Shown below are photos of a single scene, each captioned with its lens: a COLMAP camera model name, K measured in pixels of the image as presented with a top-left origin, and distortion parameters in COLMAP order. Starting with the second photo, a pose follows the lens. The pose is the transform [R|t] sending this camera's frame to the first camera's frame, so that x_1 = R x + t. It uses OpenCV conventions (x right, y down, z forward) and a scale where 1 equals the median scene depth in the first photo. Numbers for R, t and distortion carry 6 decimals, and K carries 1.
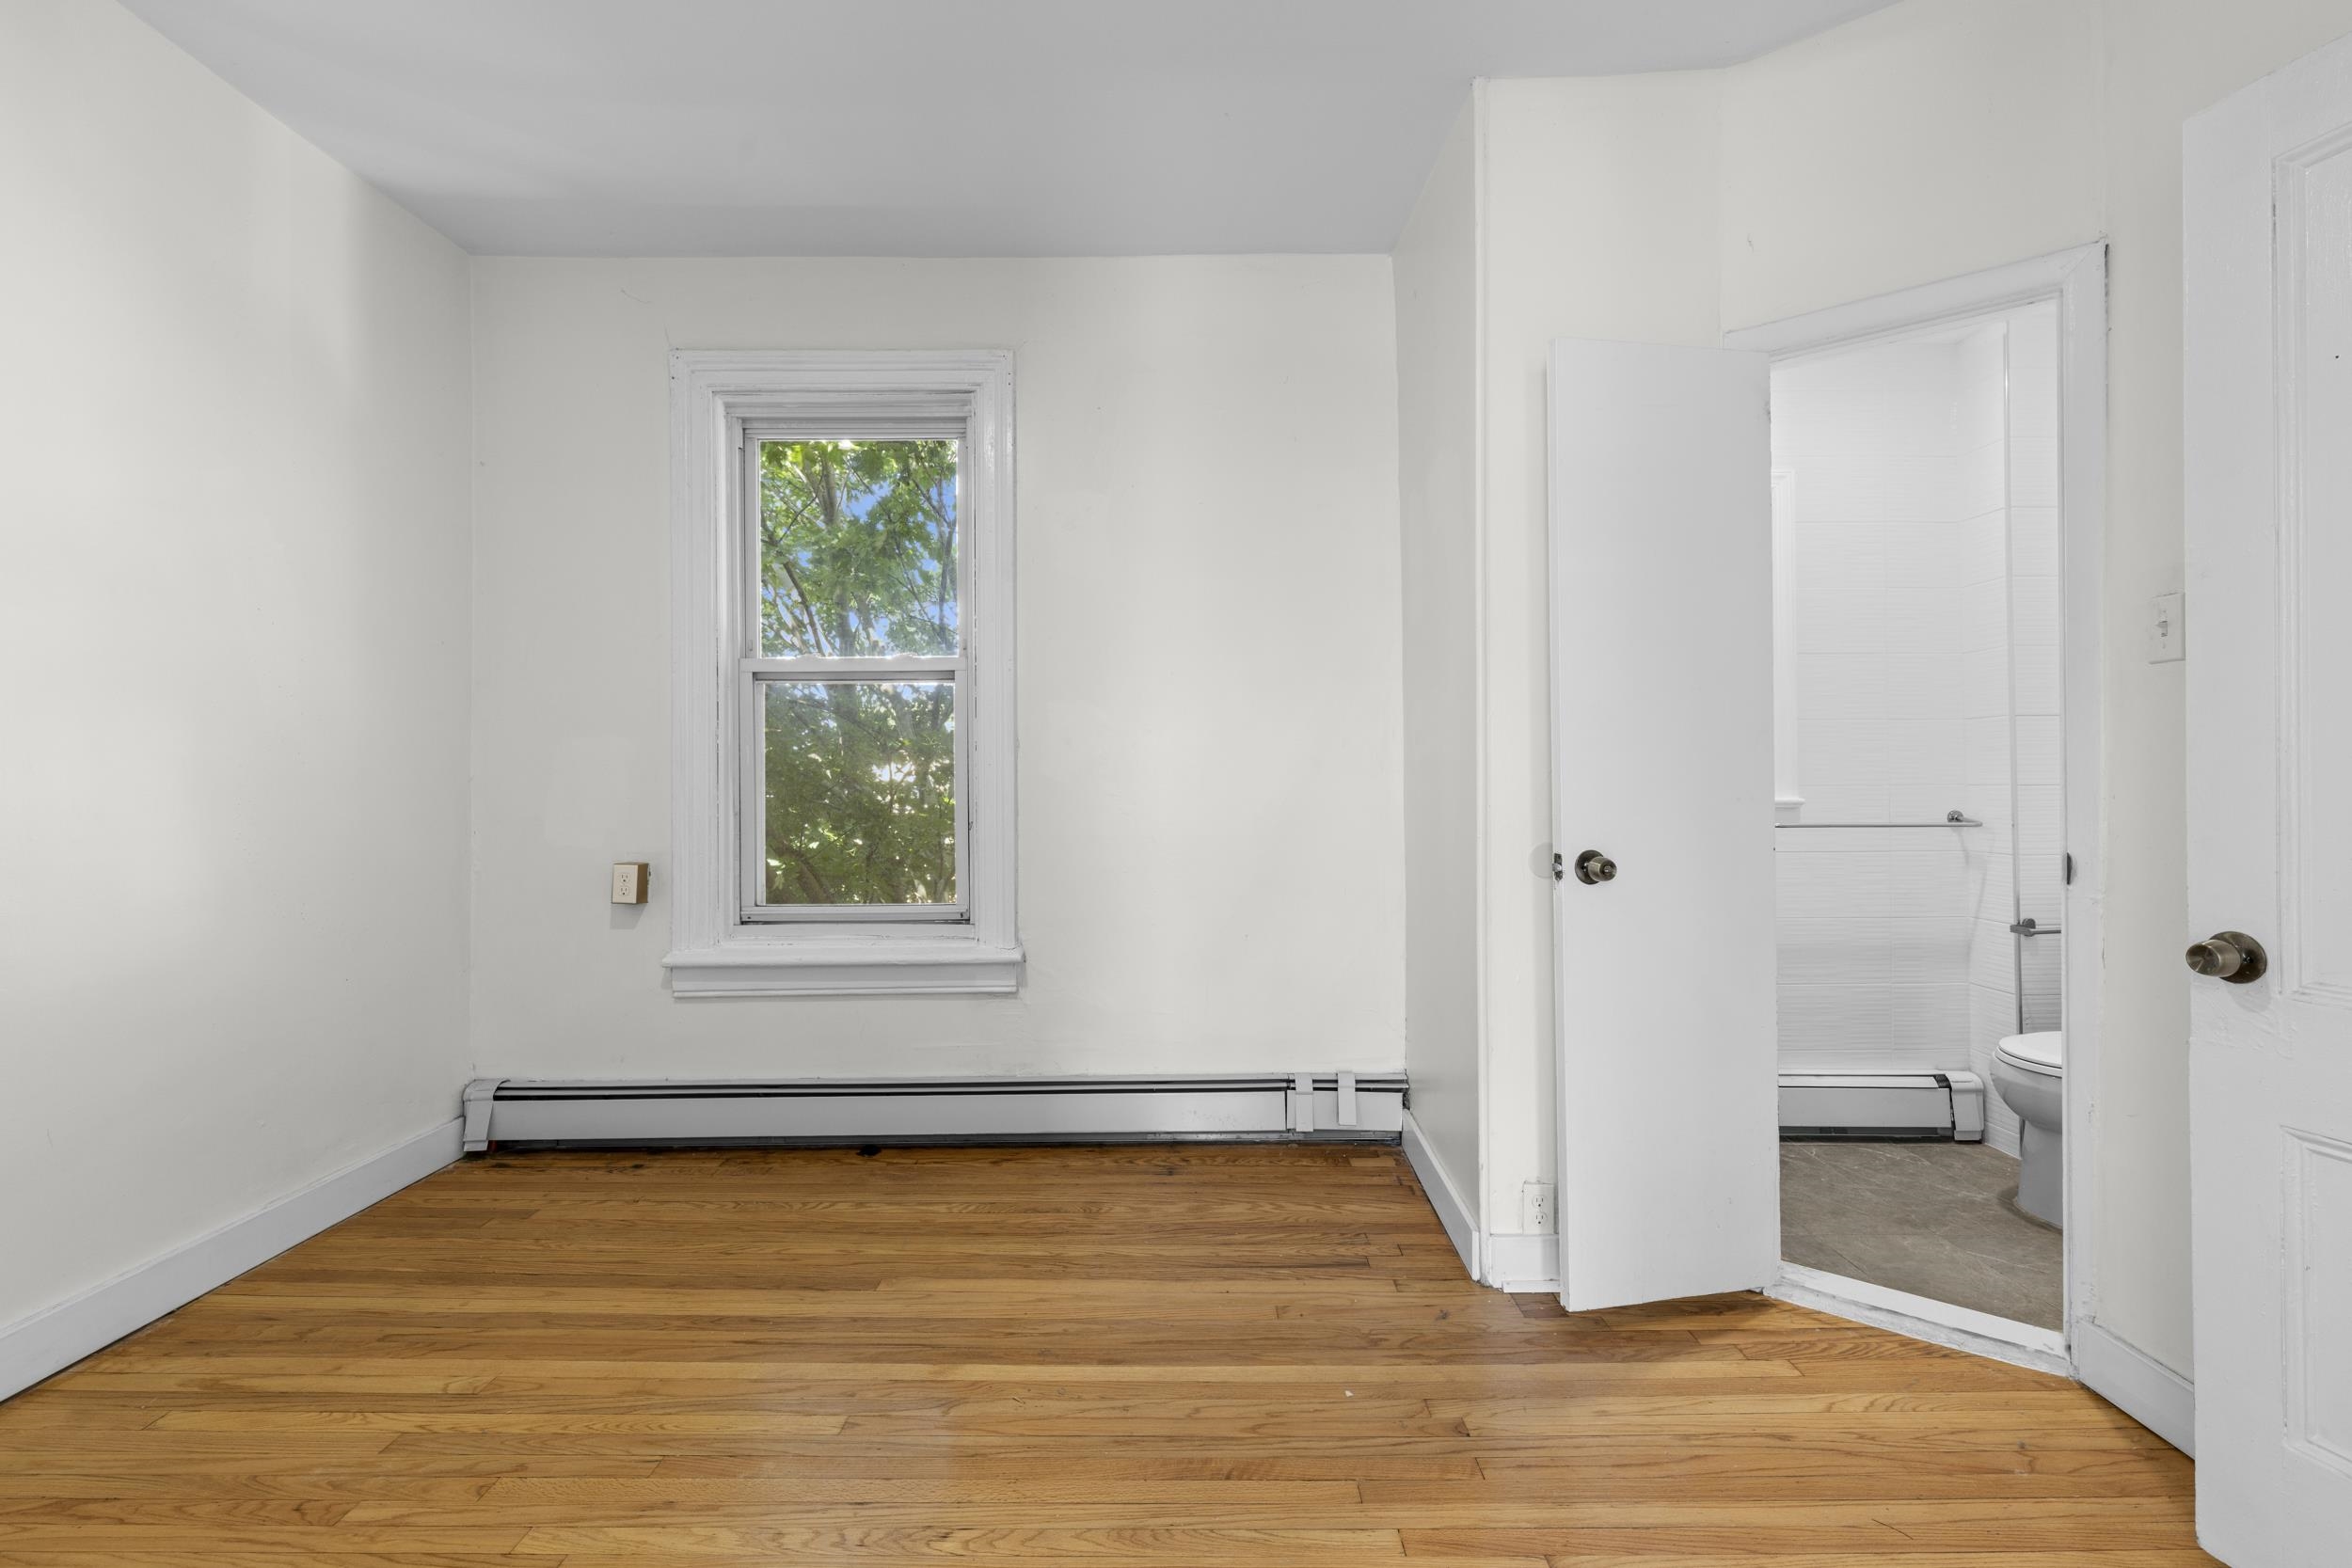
lens RADIAL K [[1061.7, 0, 1179.1], [0, 1061.7, 770.2], [0, 0, 1]] dist [0.005351, 0.000248]
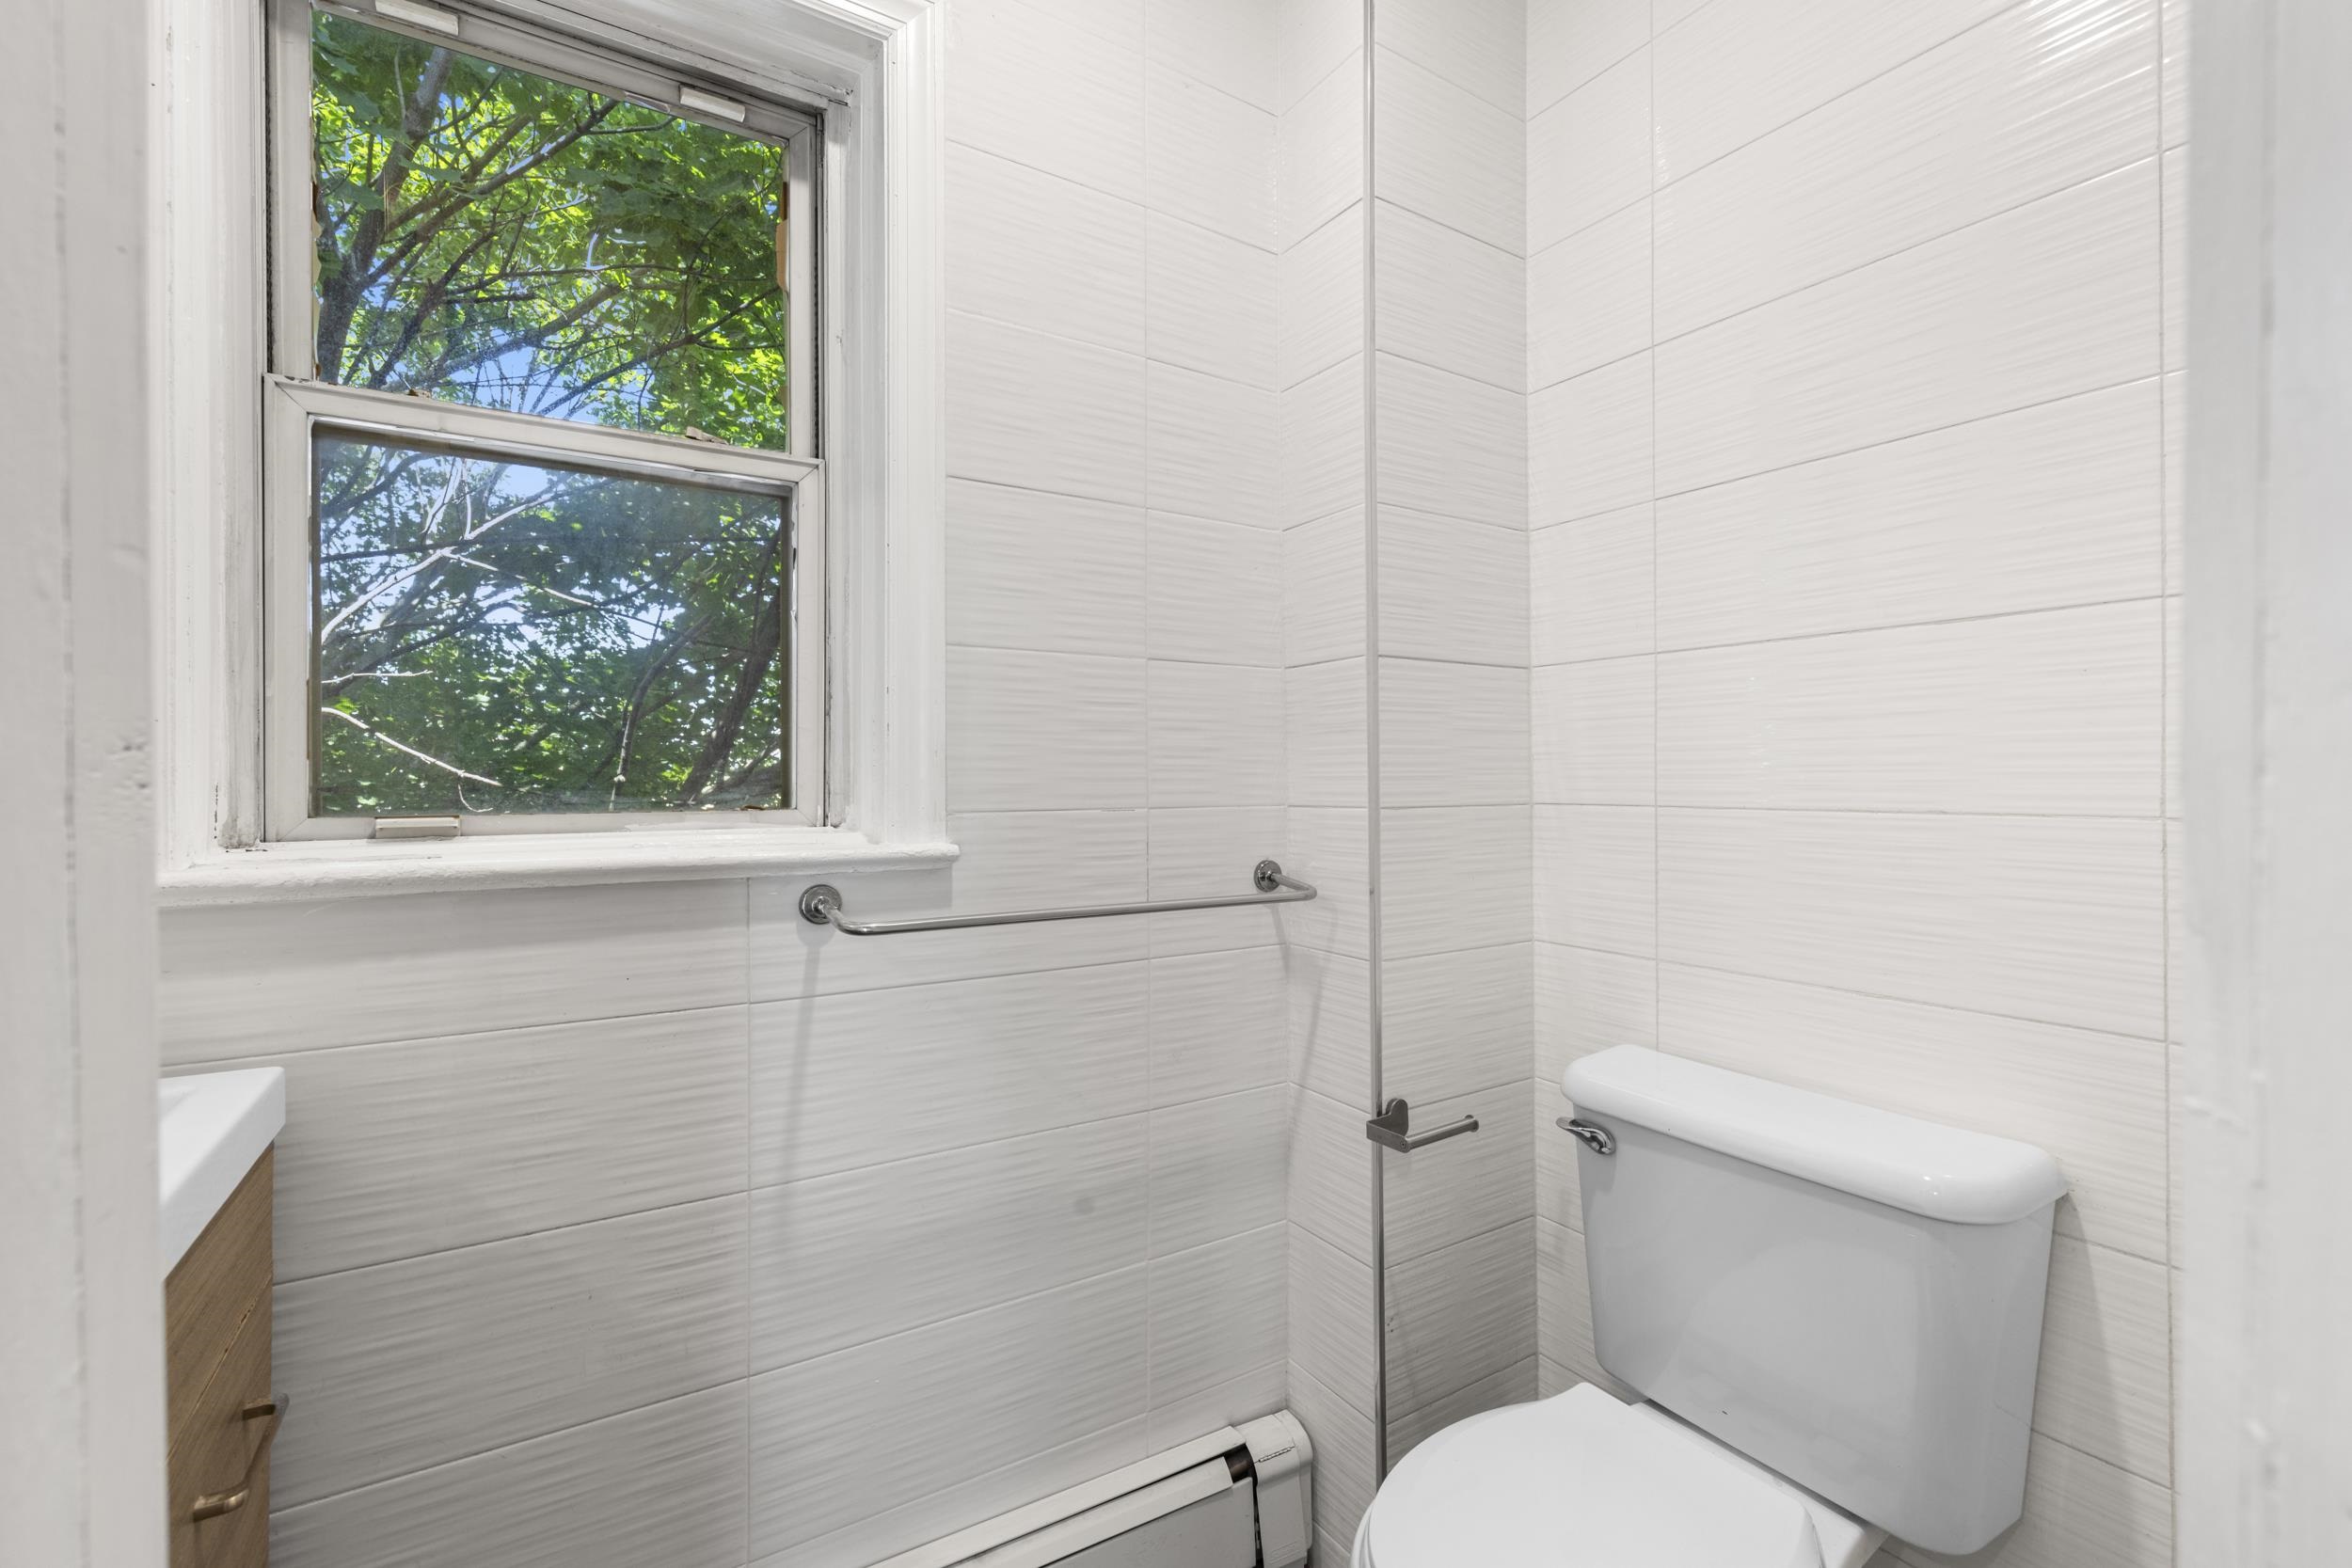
lens RADIAL K [[1061.7, 0, 1178.1], [0, 1061.7, 774.1], [0, 0, 1]] dist [0.005351, 0.000248]
pose [[0.847246, 0.002768, 0.531194, 0.489362], [-0.008823, 0.999922, 0.008864, -0.004023], [-0.531128, -0.012197, 0.847204, 0.685115]]
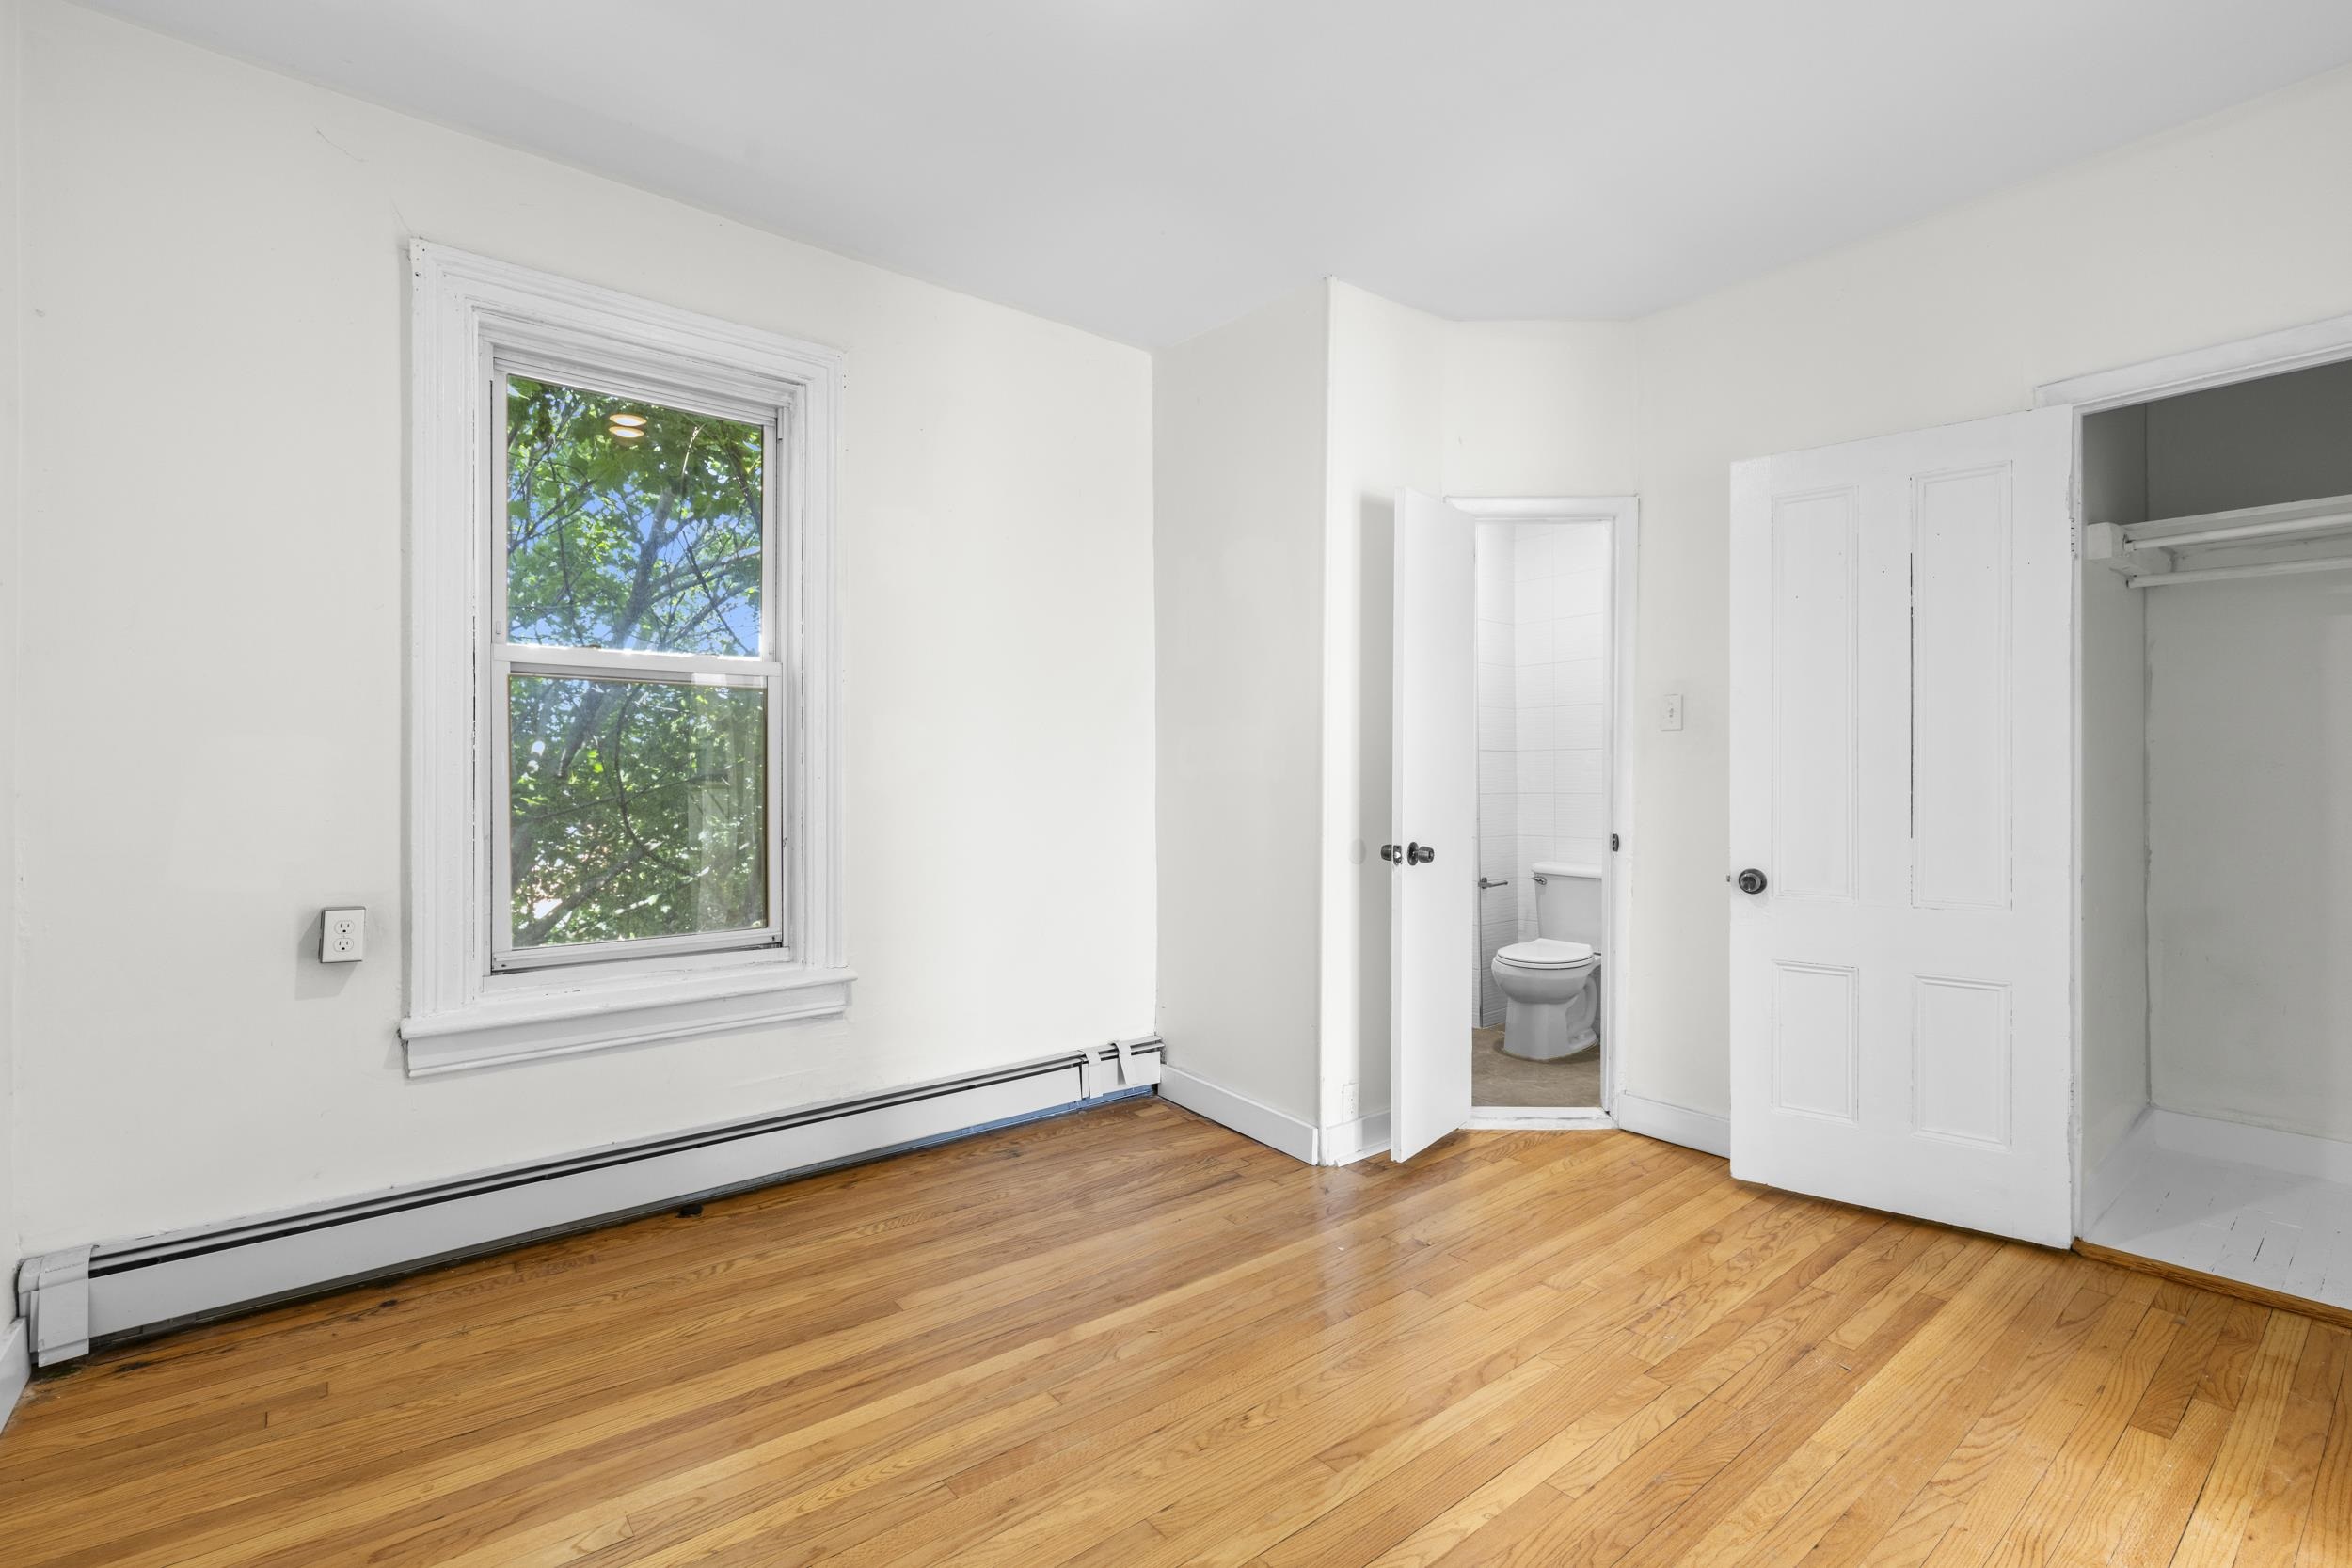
lens RADIAL K [[1061.7, 0, 1163.7], [0, 1061.7, 777.0], [0, 0, 1]] dist [0.005351, 0.000248]
pose [[0.777619, 0.005435, 0.628712, -0.599194], [-0.006236, 0.999980, -0.000931, -0.007704], [-0.628705, -0.003197, 0.777638, 0.063906]]
